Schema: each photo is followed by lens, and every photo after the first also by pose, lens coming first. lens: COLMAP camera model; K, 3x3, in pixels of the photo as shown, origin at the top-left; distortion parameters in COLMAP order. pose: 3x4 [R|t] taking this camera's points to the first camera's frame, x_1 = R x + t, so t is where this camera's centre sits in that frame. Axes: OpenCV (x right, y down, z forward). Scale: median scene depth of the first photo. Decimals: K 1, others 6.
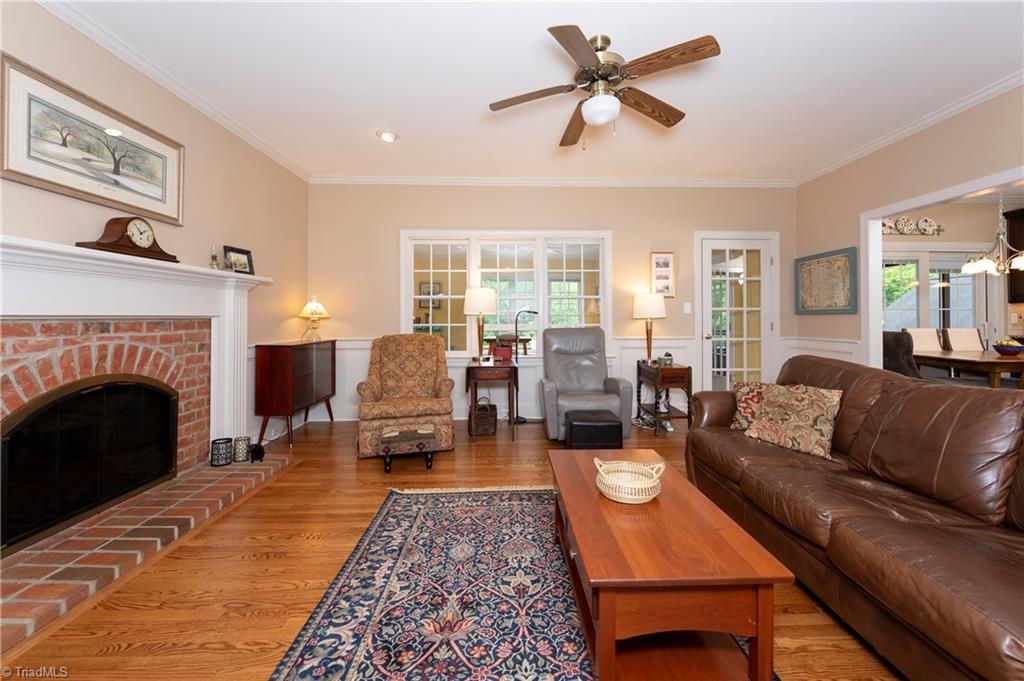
lens RADIAL K [[412.7, 0, 524.7], [0, 412.7, 315.1], [0, 0, 1]] dist [-0.000807, -0.000103]
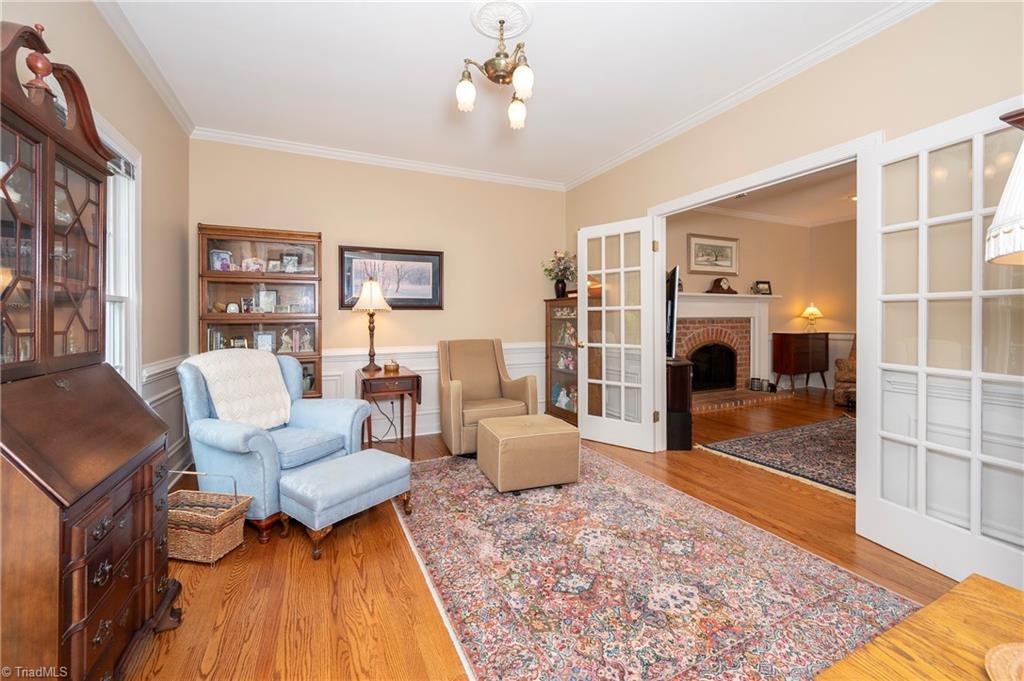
lens RADIAL K [[418.5, 0, 511.5], [0, 418.5, 318.3], [0, 0, 1]] dist [0.000345, 0.000031]
pose [[0.399470, 0.004317, -0.916736, 0.769118], [0.008559, 0.999928, 0.008439, -0.021410], [0.916706, -0.011217, 0.399404, -1.053000]]
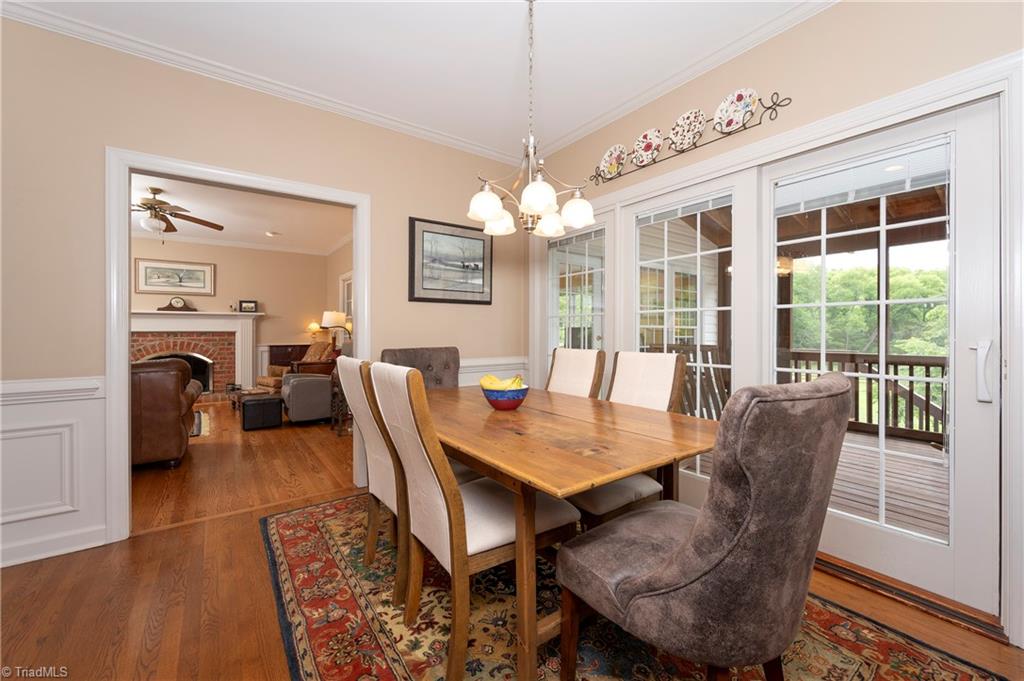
lens RADIAL K [[412.8, 0, 512.6], [0, 412.8, 330.3], [0, 0, 1]] dist [0.000854, 0.000143]
pose [[0.565168, 0.005144, -0.824960, 2.453168], [0.001057, 0.999975, 0.006960, -0.020679], [0.824975, -0.004806, 0.565149, 1.150601]]
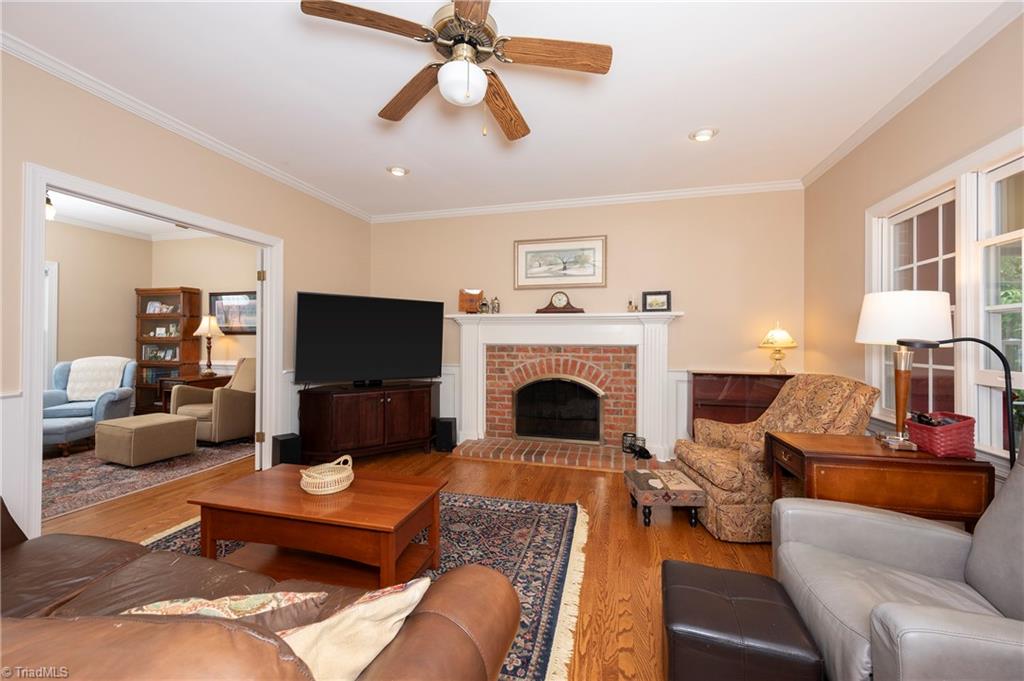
lens RADIAL K [[402.9, 0, 509.3], [0, 402.9, 341.2], [0, 0, 1]] dist [-0.000498, 0.000077]
pose [[-0.289827, 0.008018, -0.957045, 0.786015], [0.002065, 0.999968, 0.007752, -0.024402], [0.957077, 0.000270, -0.289834, 1.162822]]
